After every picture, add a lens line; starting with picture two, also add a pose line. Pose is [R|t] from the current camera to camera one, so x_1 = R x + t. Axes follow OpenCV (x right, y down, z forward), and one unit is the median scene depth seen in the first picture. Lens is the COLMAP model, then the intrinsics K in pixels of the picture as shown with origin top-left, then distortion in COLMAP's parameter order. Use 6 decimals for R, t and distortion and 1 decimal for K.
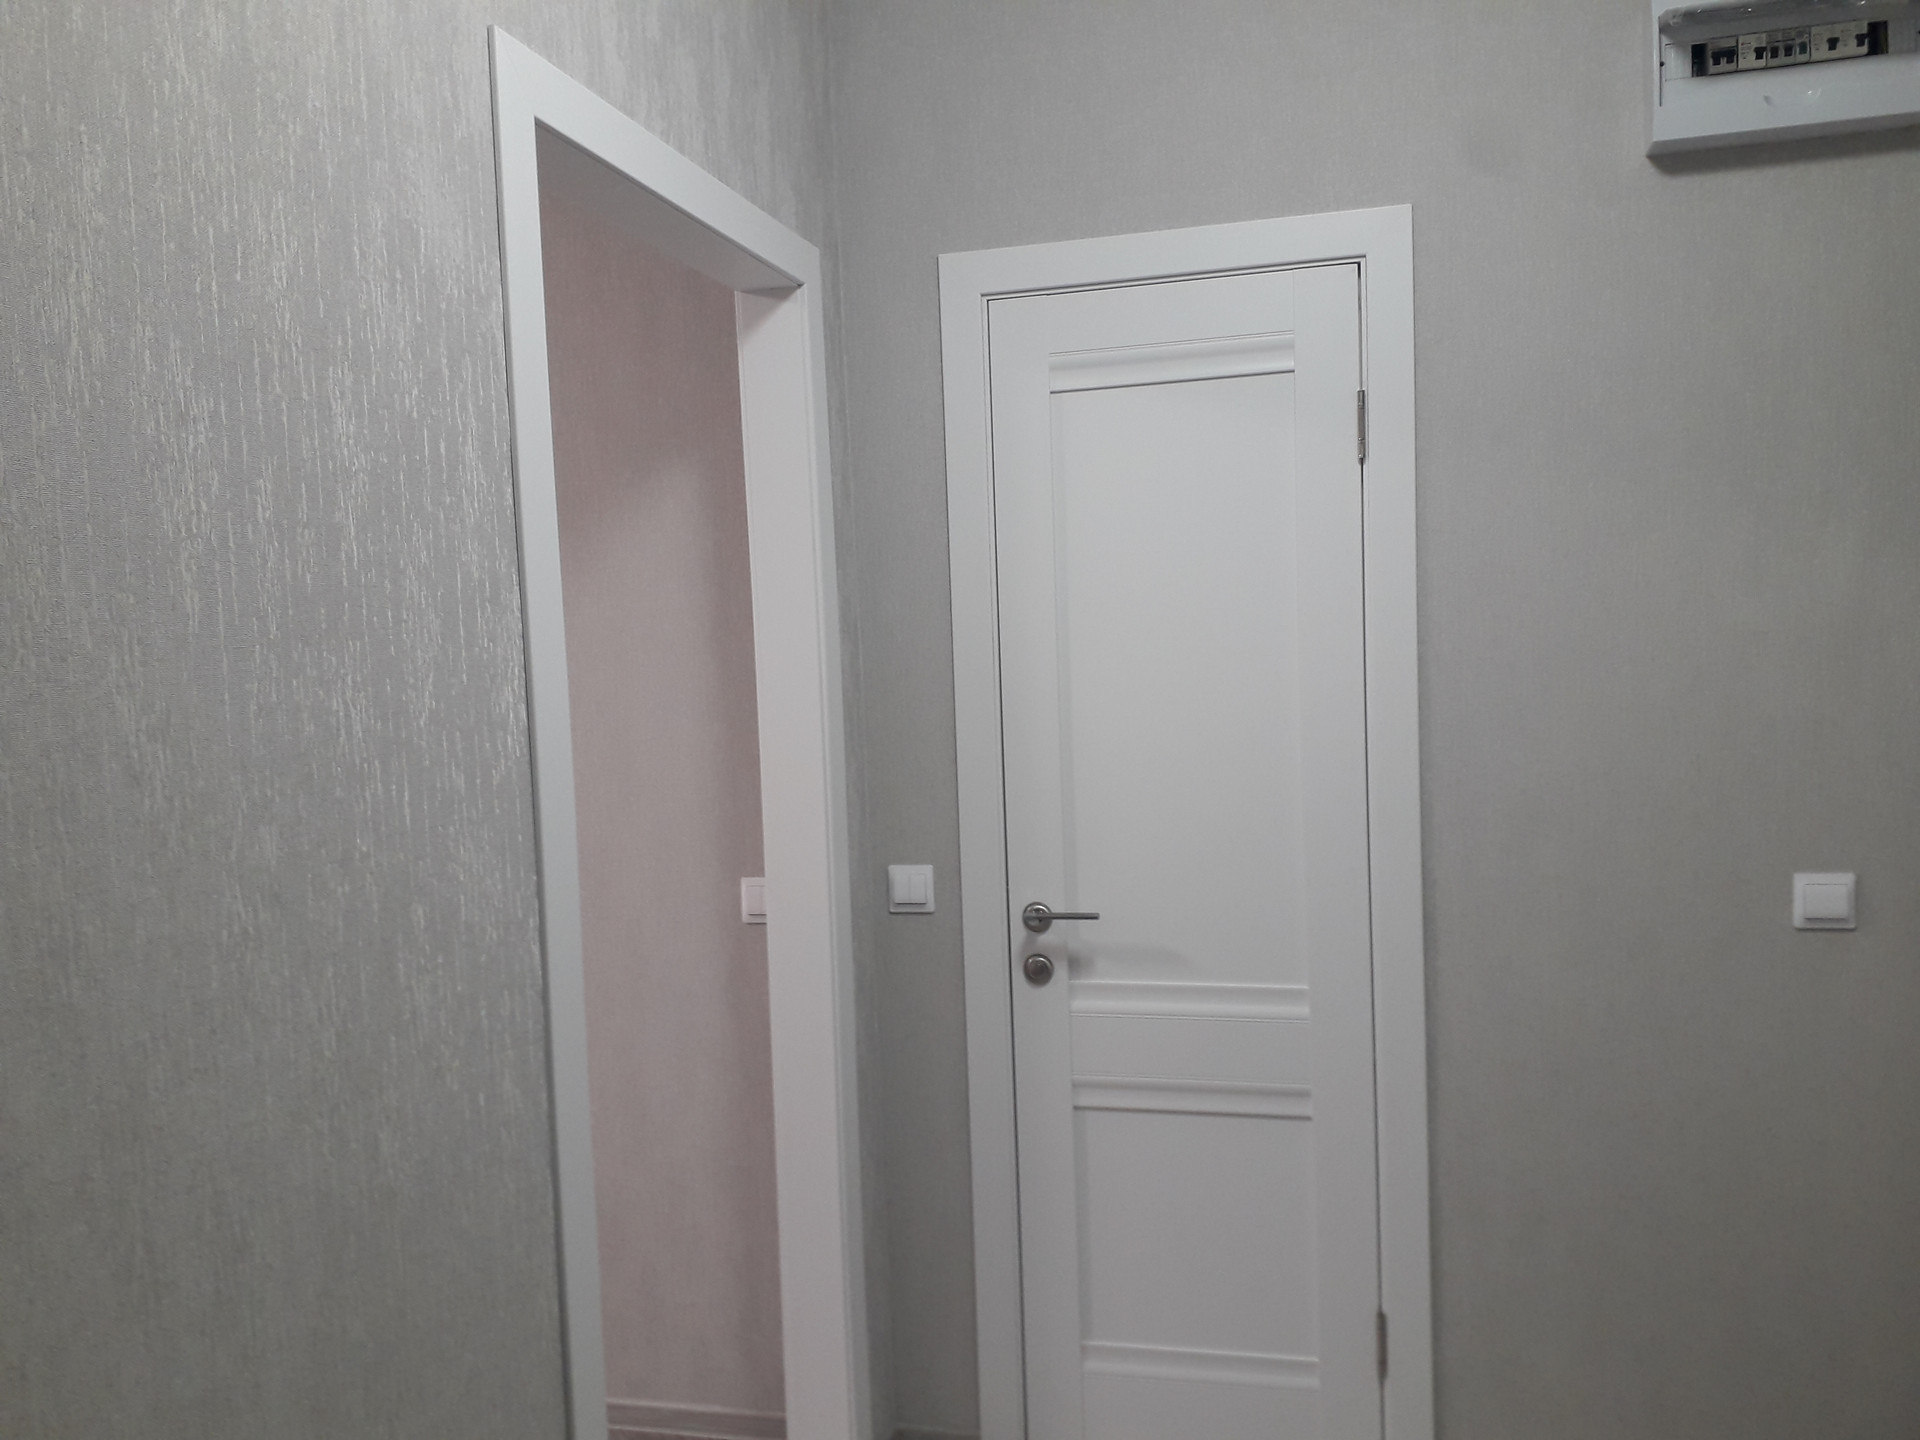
lens RADIAL K [[1500.6, 0, 960.0], [0, 1500.6, 720.0], [0, 0, 1]] dist [0.083714, -0.166028]
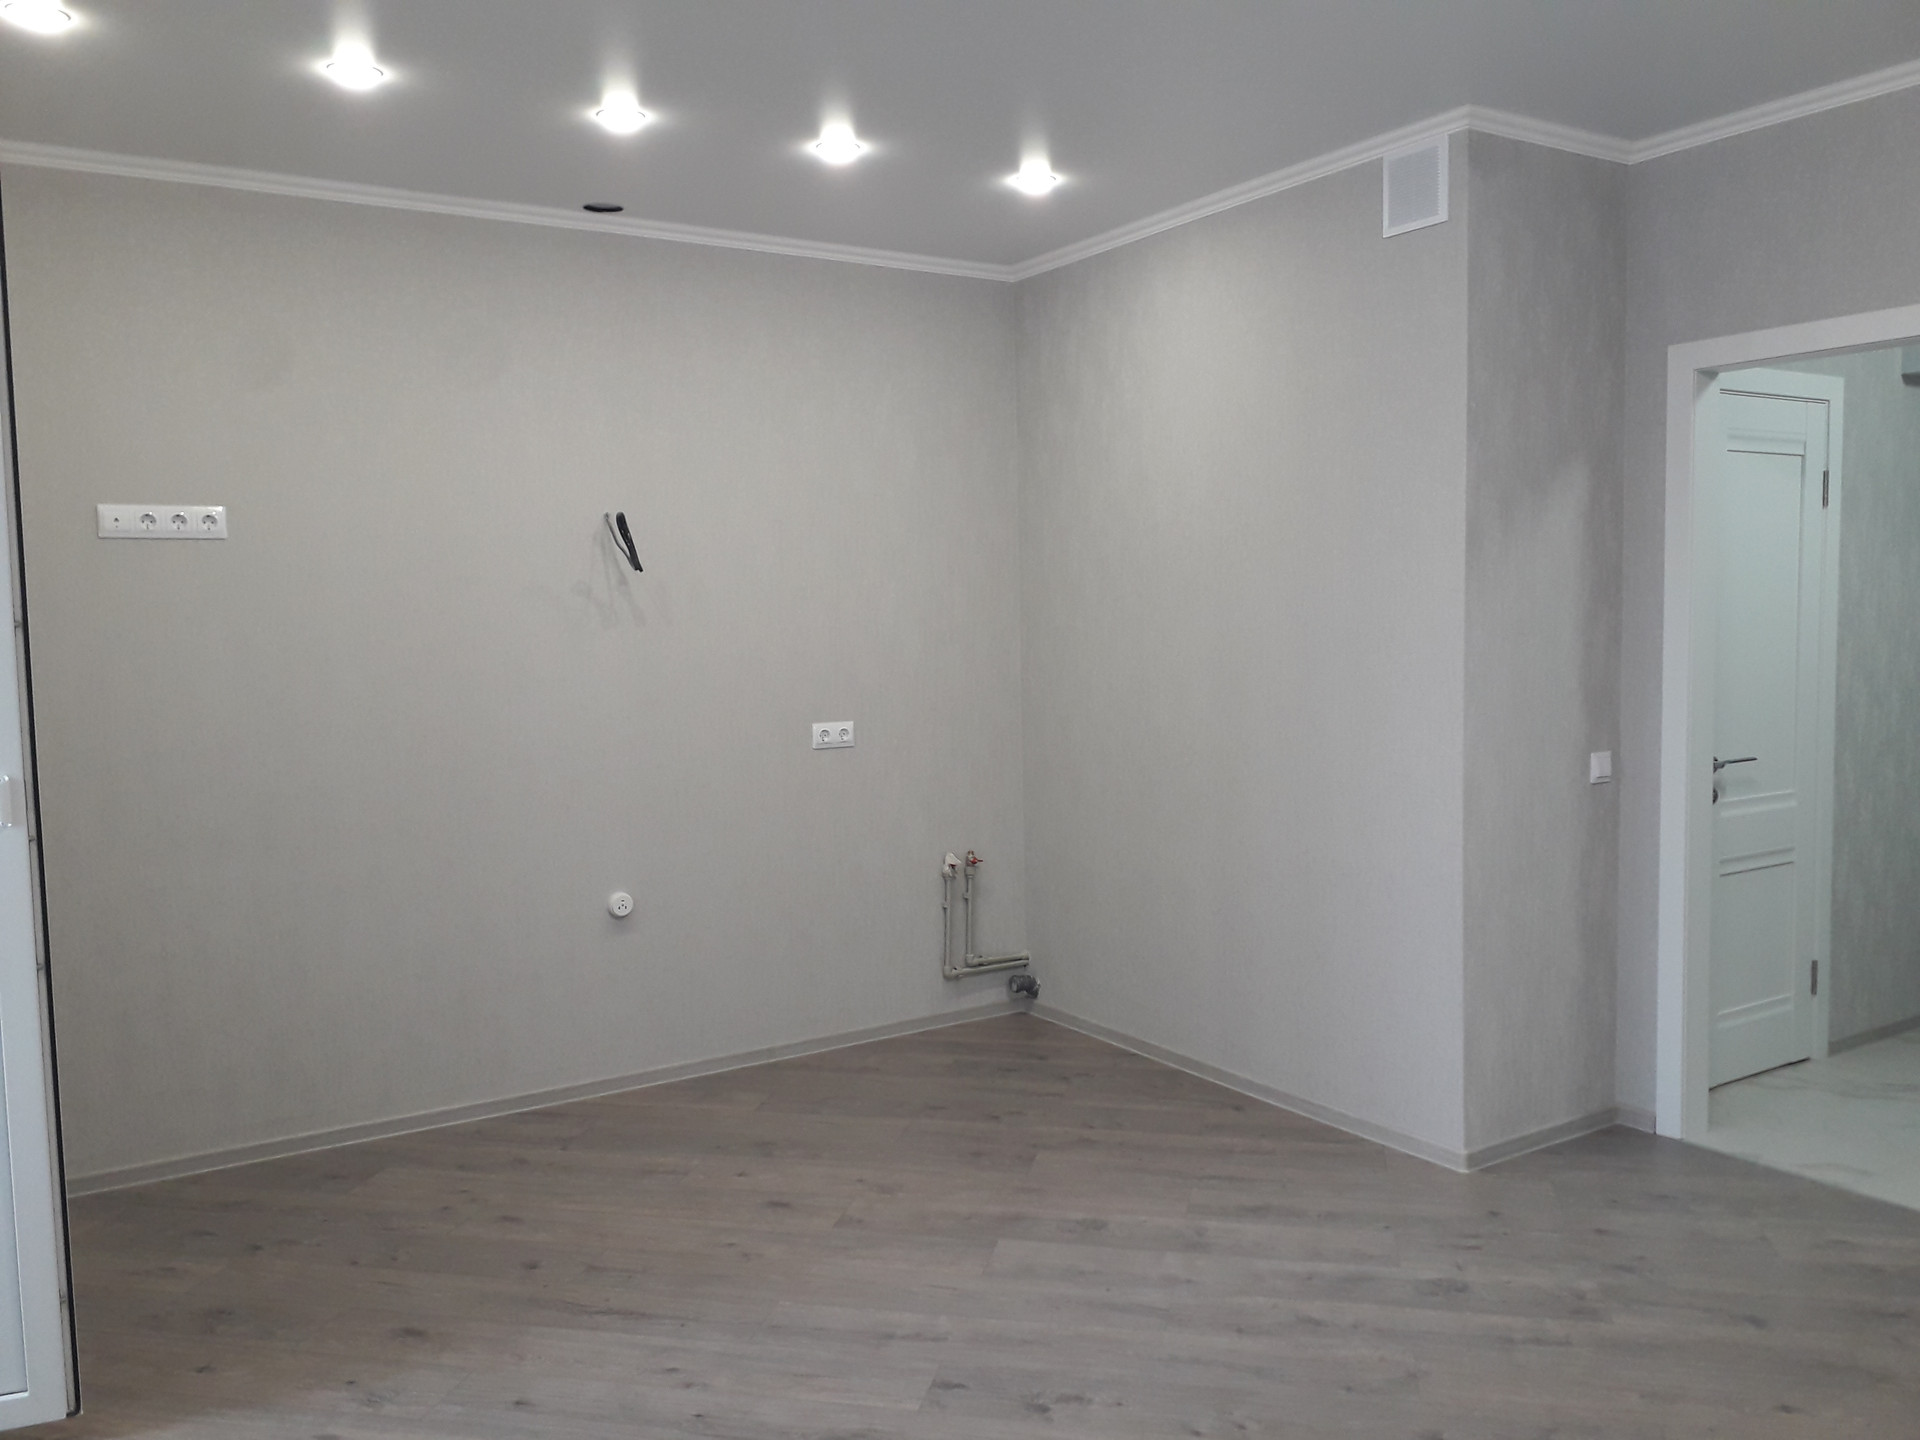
lens RADIAL K [[1500.6, 0, 960.0], [0, 1500.6, 720.0], [0, 0, 1]] dist [0.083714, -0.166028]
pose [[0.694898, -0.022008, 0.718771, -1.780266], [0.031808, 0.999494, -0.000148, 0.058933], [-0.718404, 0.022965, 0.695247, 0.442034]]
